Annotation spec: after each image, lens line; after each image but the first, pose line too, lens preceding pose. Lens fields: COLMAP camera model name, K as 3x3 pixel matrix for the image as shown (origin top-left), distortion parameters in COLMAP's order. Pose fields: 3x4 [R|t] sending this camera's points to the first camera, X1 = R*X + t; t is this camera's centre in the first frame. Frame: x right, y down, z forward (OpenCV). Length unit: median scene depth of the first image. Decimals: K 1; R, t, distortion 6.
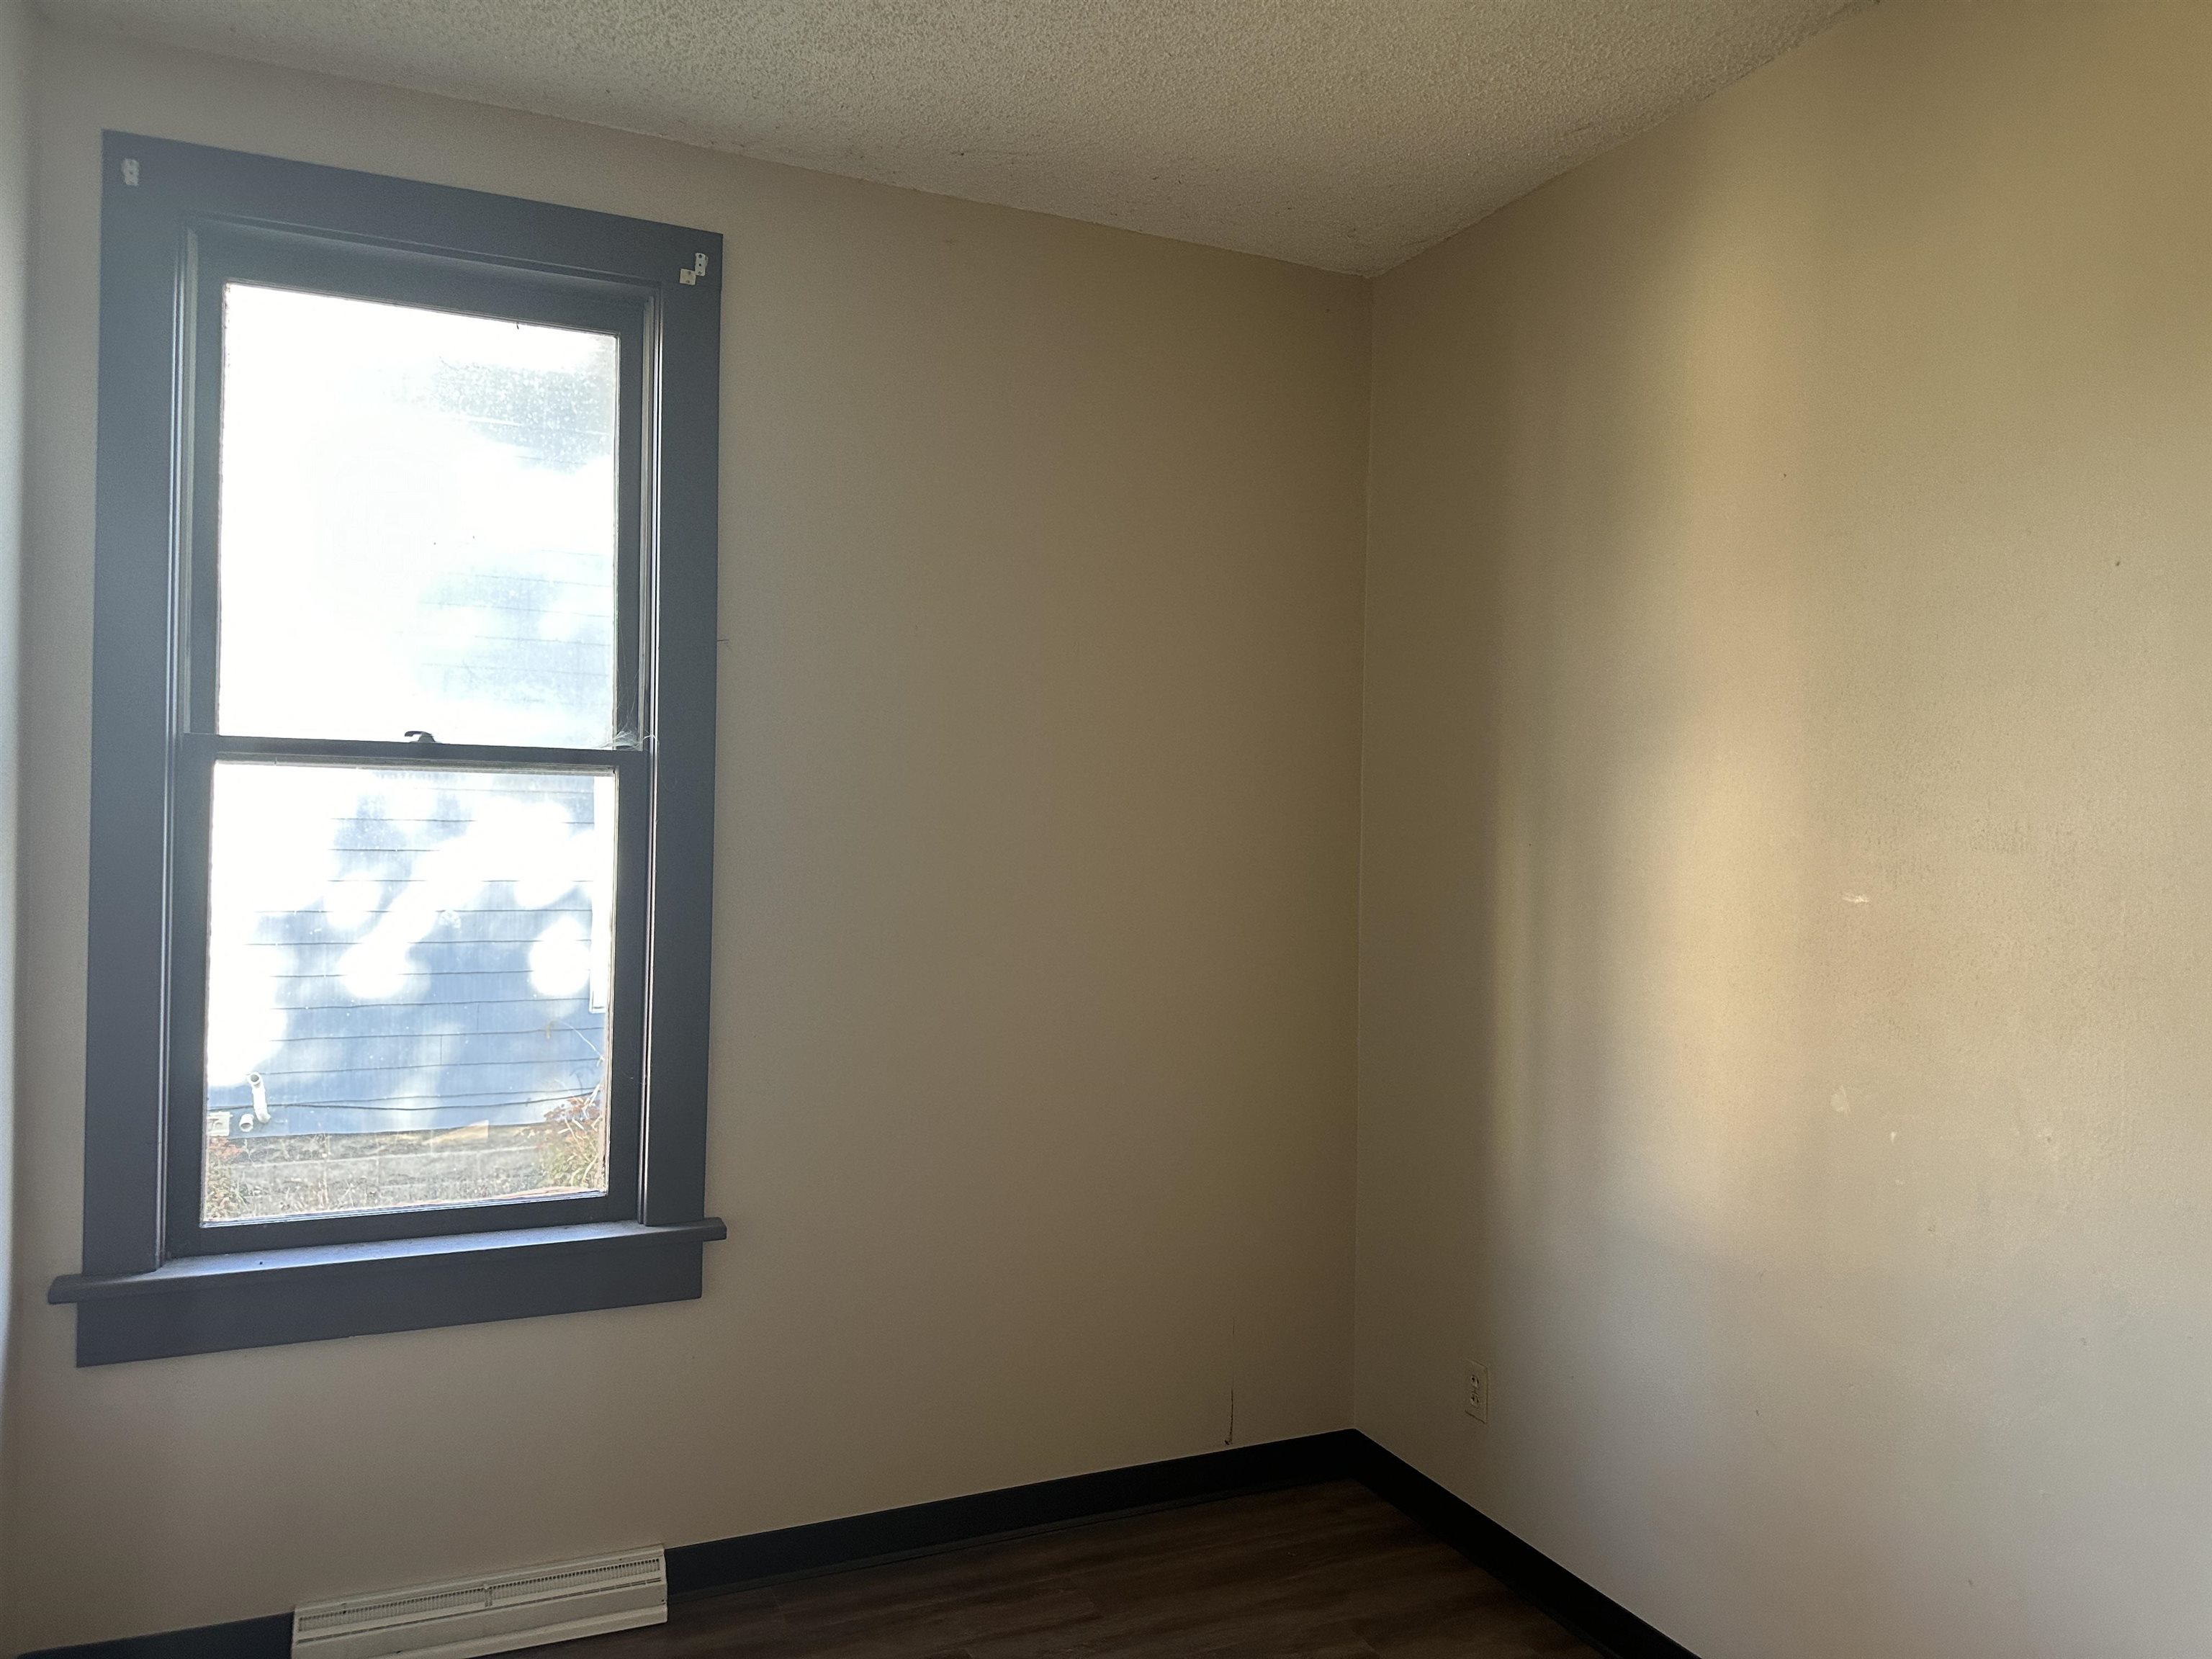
lens RADIAL K [[1547.7, 0, 1119.4], [0, 1547.7, 829.8], [0, 0, 1]] dist [0.026427, -0.010938]
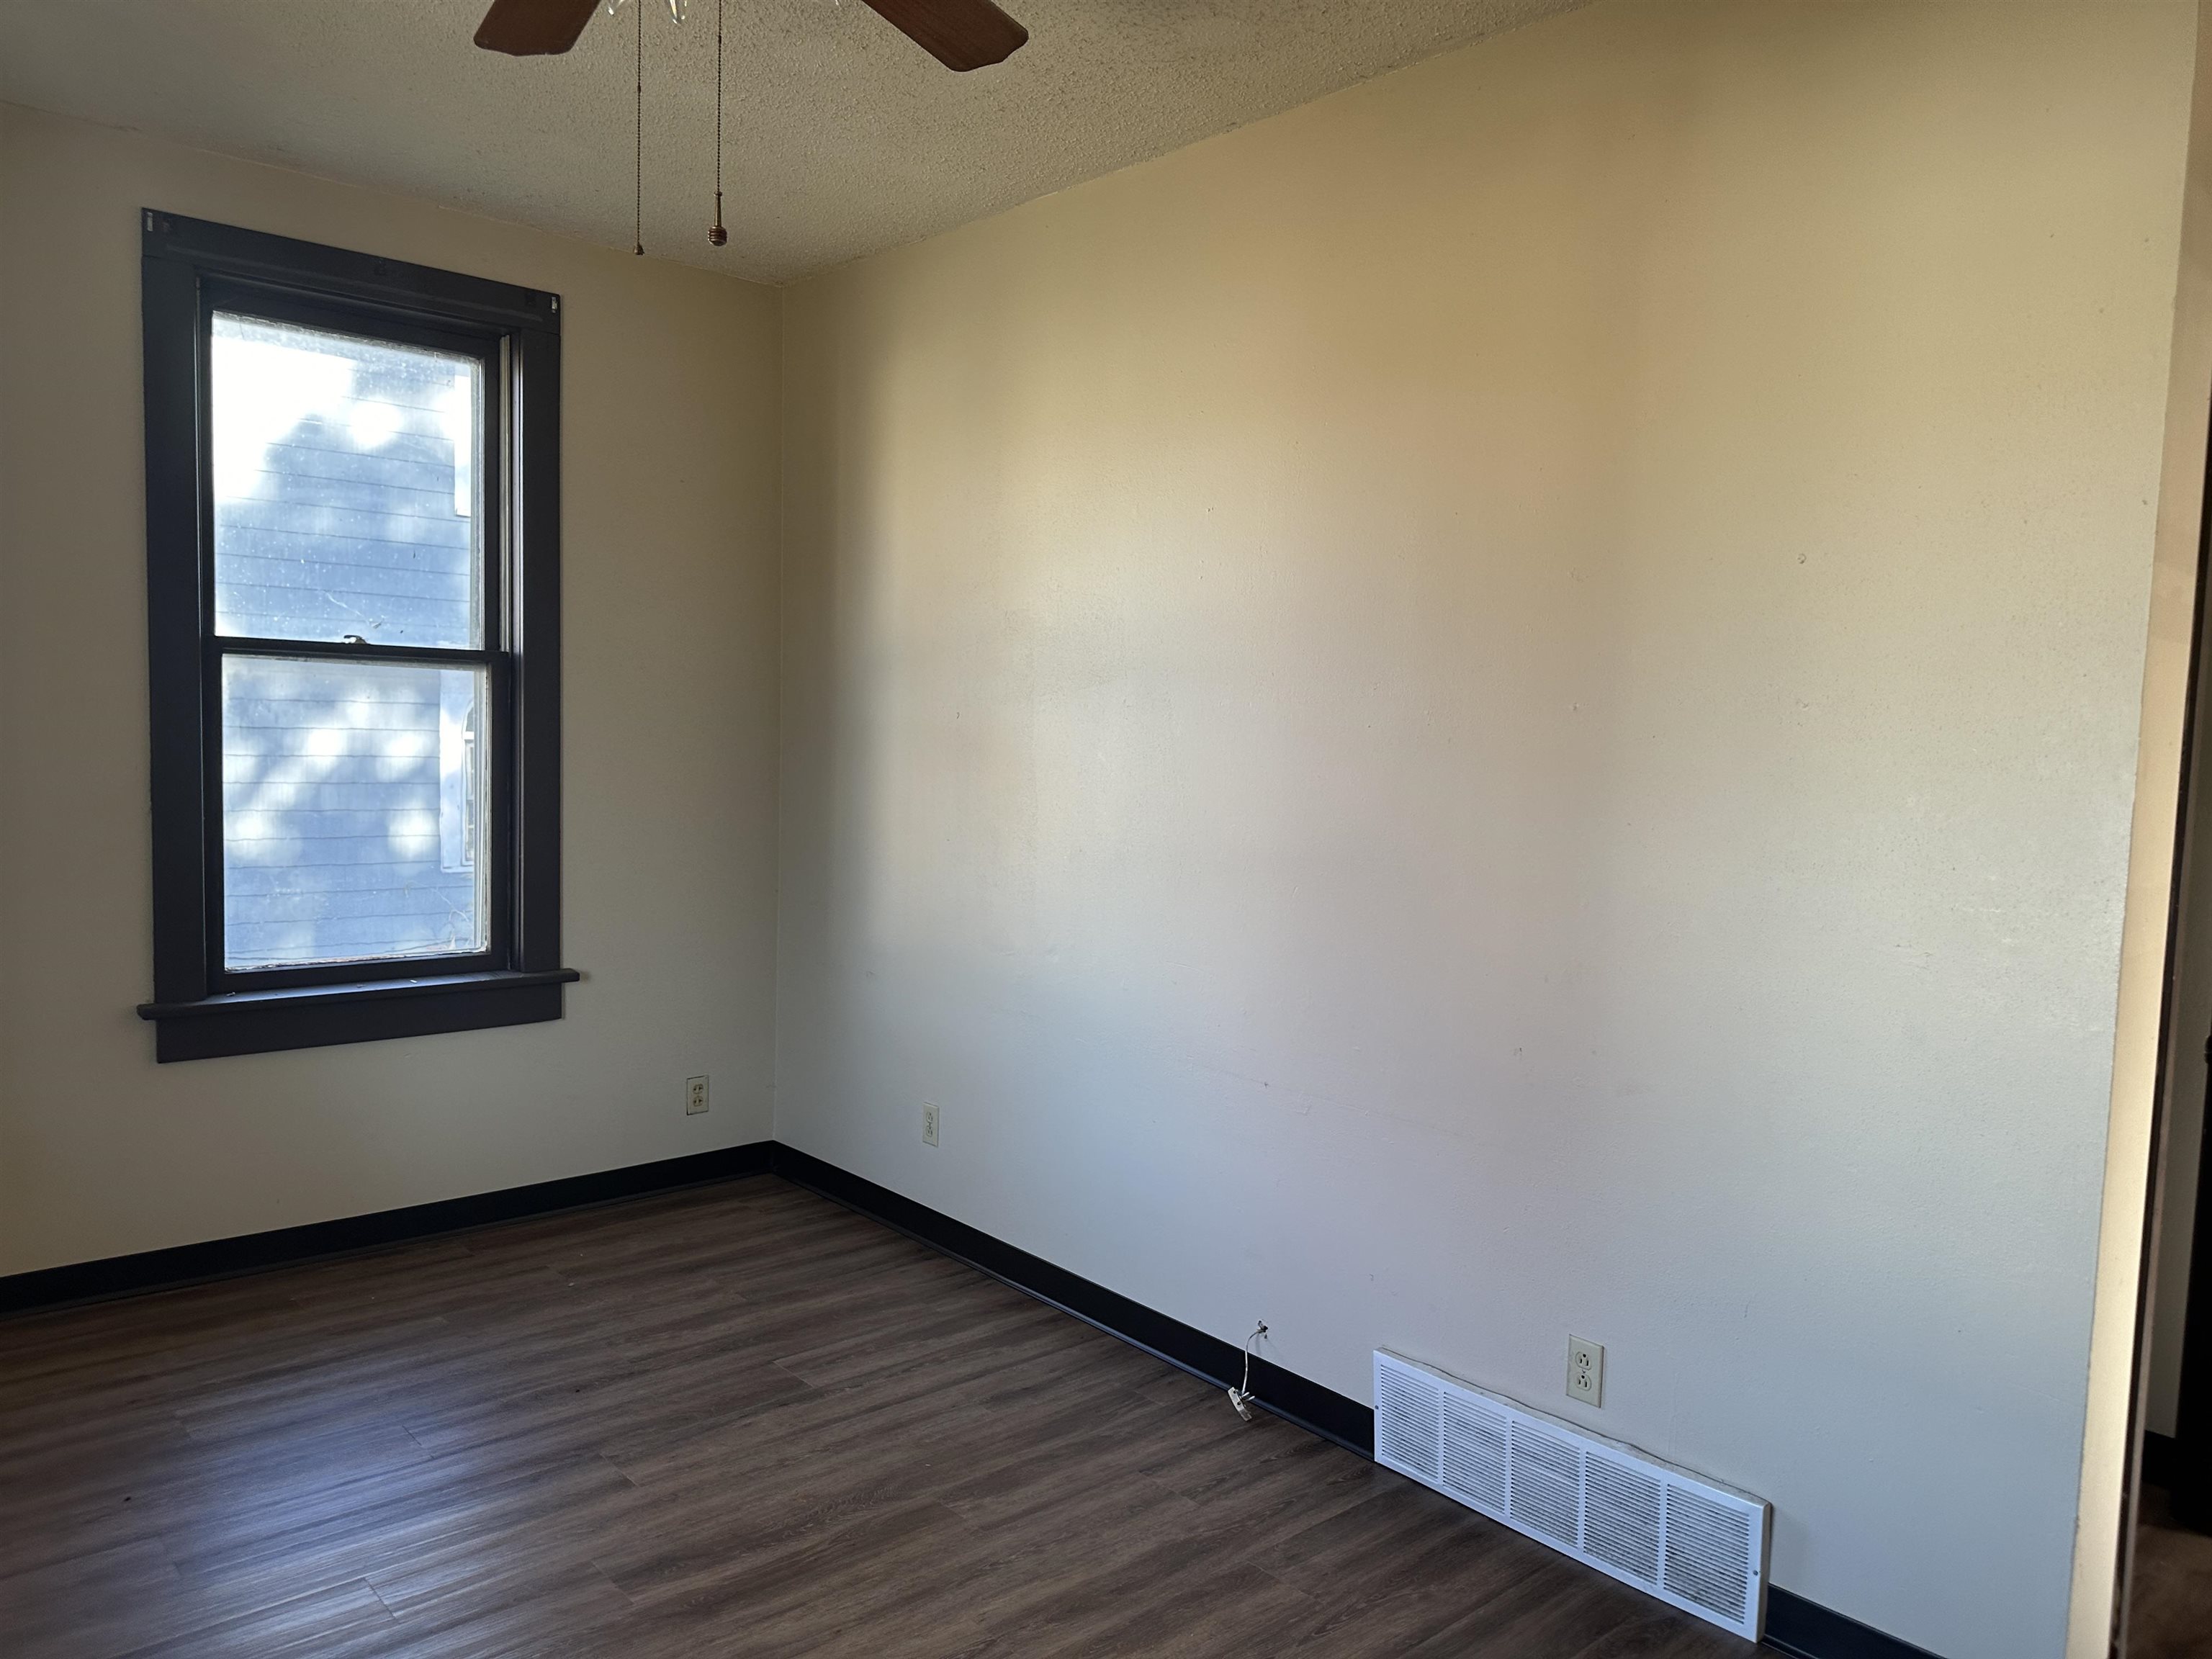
lens RADIAL K [[1547.7, 0, 1113.1], [0, 1547.7, 815.1], [0, 0, 1]] dist [0.026427, -0.010938]
pose [[0.956232, -0.010099, 0.292435, -0.196990], [-0.007493, 0.998231, 0.058974, 0.011474], [-0.292514, -0.058584, 0.954465, -0.579576]]
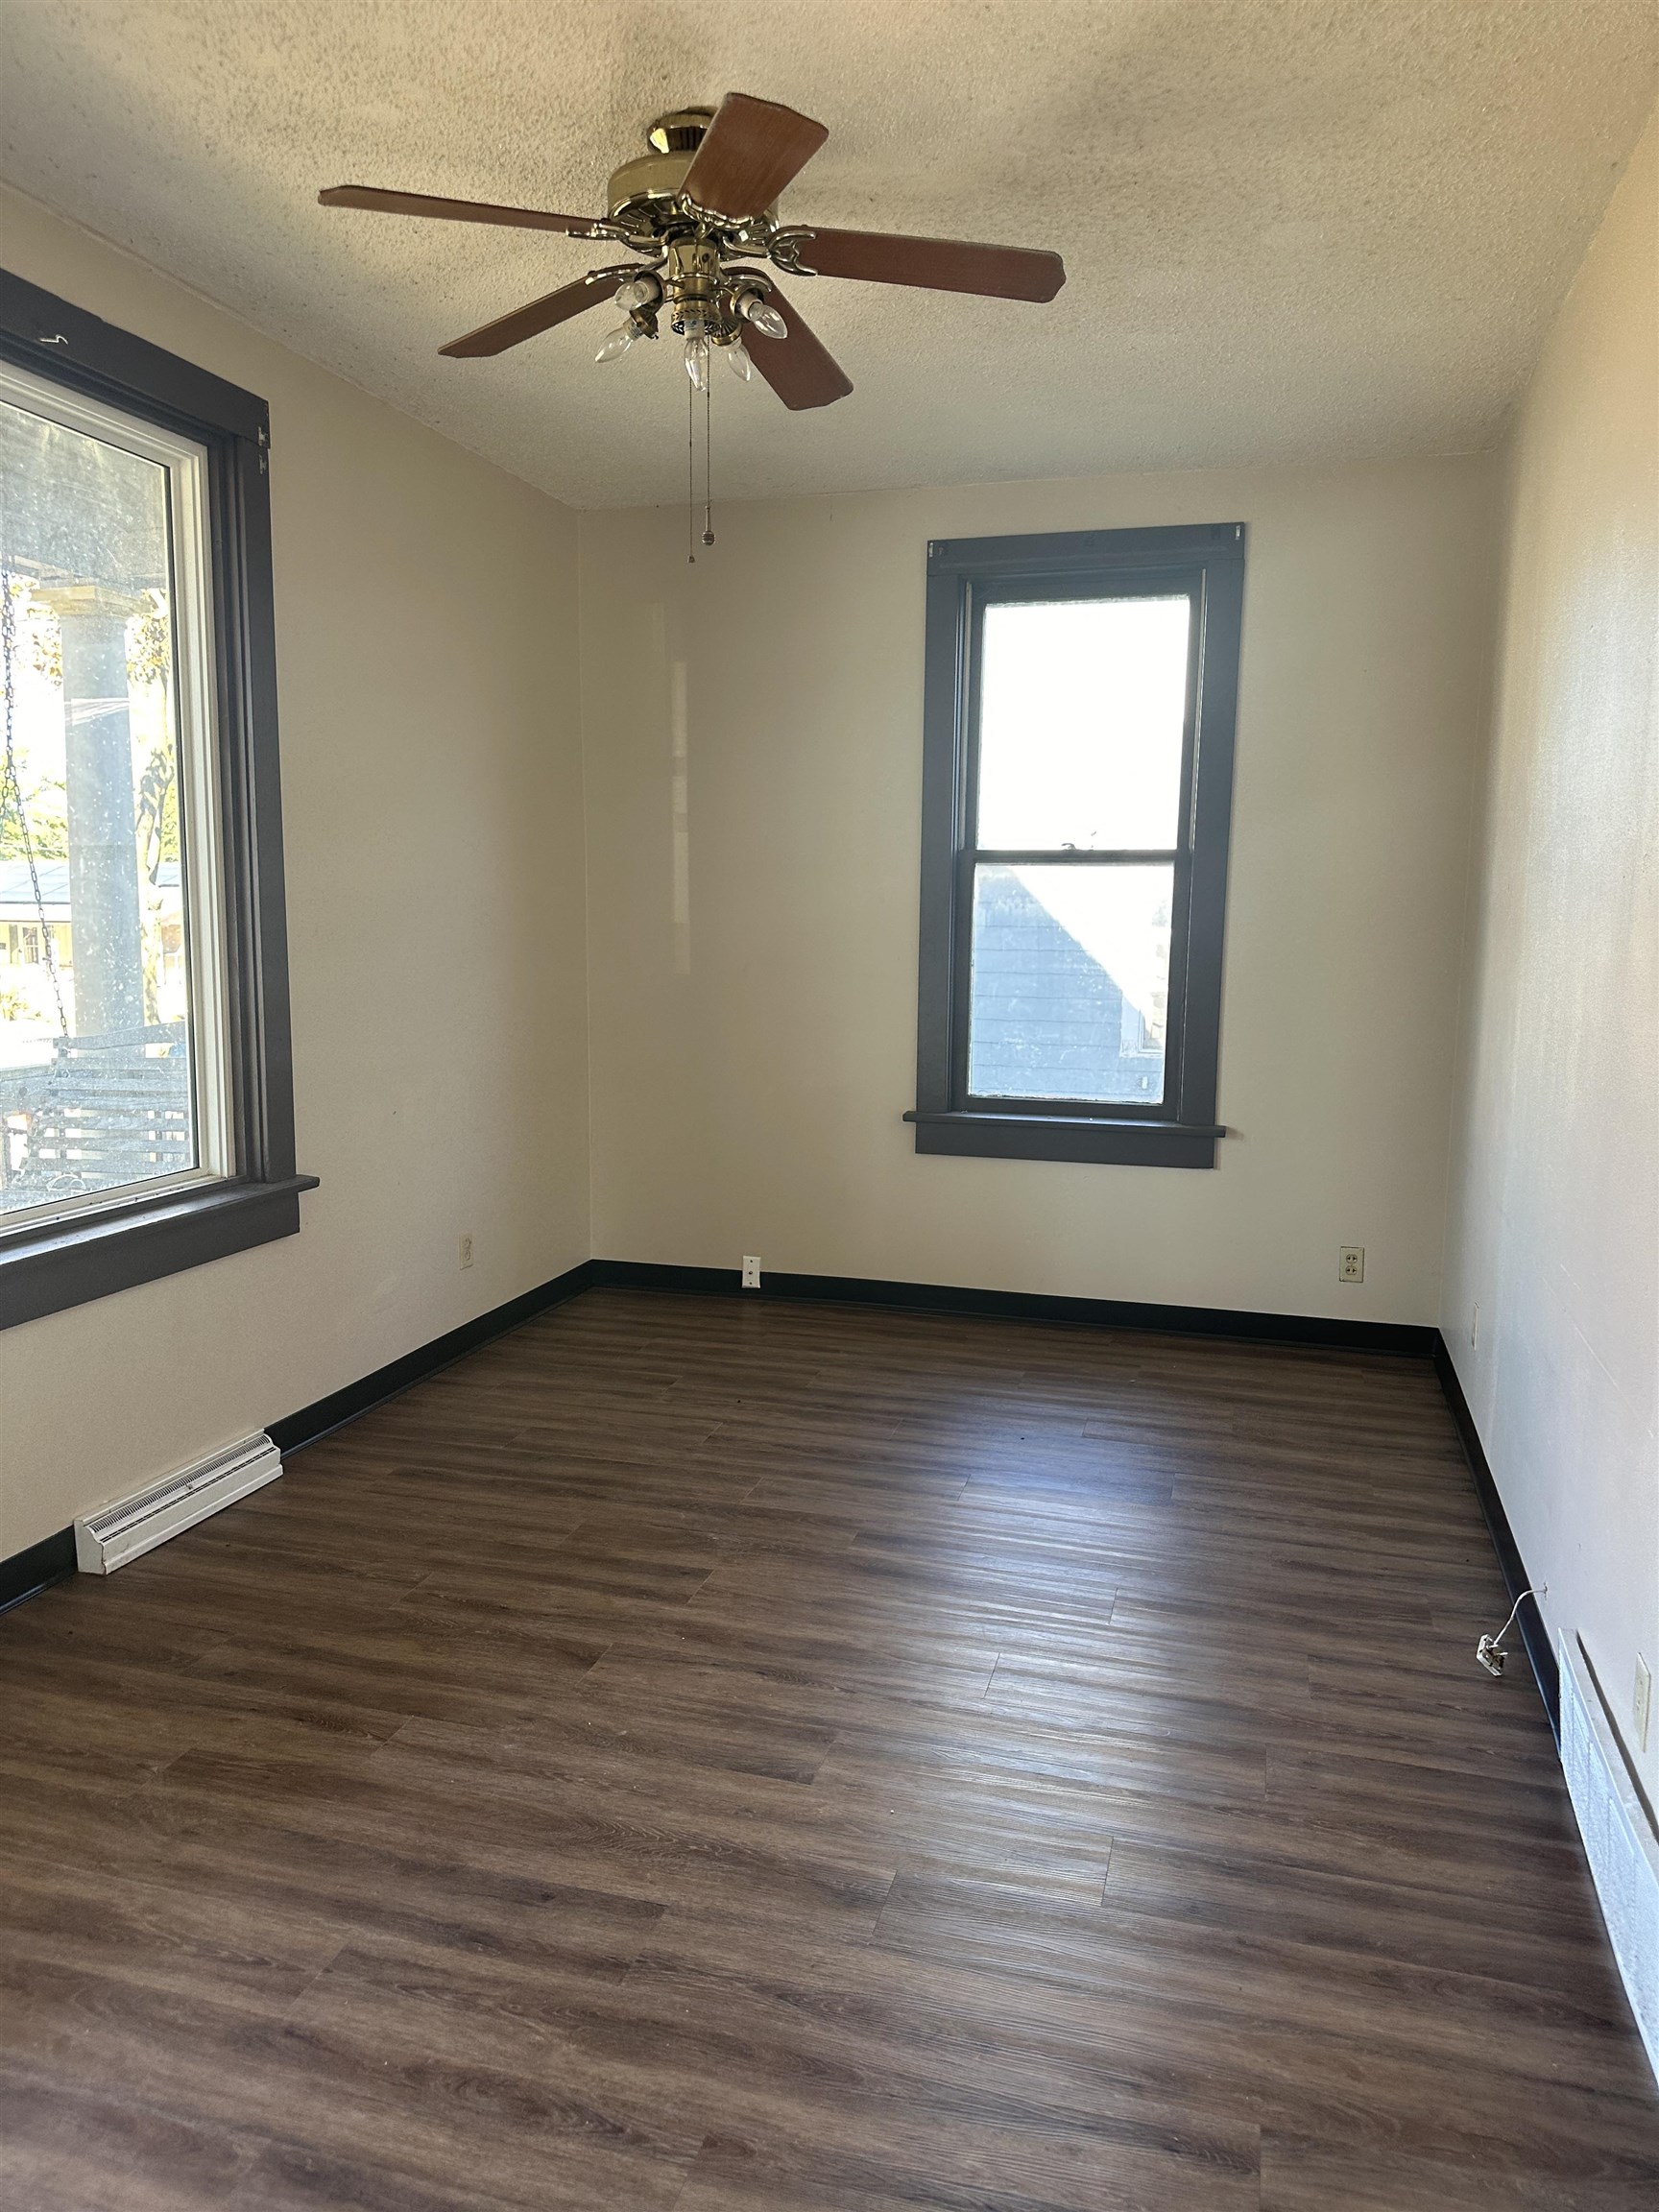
lens RADIAL K [[1547.7, 0, 841.7], [0, 1547.7, 1119.1], [0, 0, 1]] dist [0.026427, -0.010938]
pose [[0.761340, 0.080850, -0.643292, 0.527094], [0.000099, 0.992180, 0.124816, 0.029859], [0.648353, -0.095092, 0.755378, -0.562637]]
